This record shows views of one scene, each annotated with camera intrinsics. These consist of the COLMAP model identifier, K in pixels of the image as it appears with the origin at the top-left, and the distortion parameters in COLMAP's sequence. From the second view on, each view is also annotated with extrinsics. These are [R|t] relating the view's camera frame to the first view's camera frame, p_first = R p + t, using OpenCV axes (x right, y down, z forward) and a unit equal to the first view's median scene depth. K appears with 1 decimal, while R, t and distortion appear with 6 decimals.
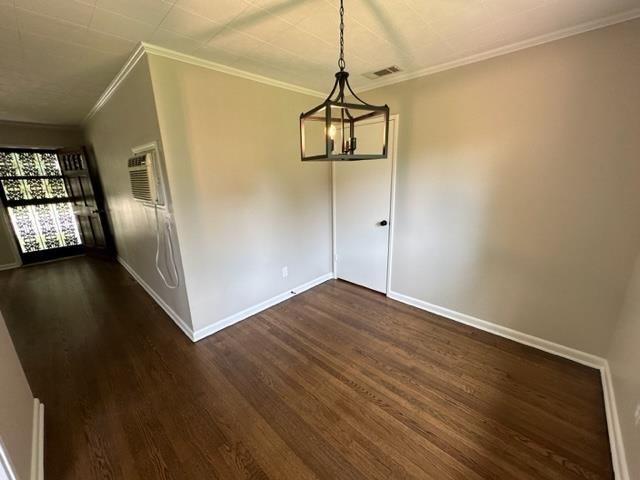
lens RADIAL K [[260.3, 0, 318.4], [0, 260.3, 239.2], [0, 0, 1]] dist [0.018096, 0.000028]
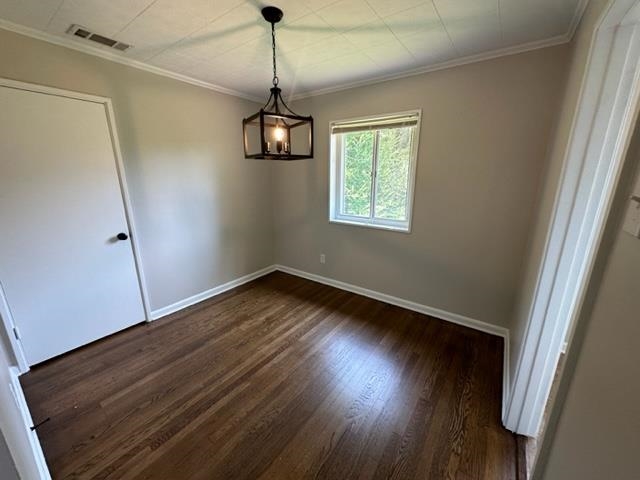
lens RADIAL K [[260.3, 0, 318.4], [0, 260.3, 239.2], [0, 0, 1]] dist [0.018096, 0.000028]
pose [[-0.123365, -0.226014, 0.966281, -0.626647], [0.259786, 0.932406, 0.251258, -0.107579], [-0.957754, 0.282023, -0.056311, 0.526812]]
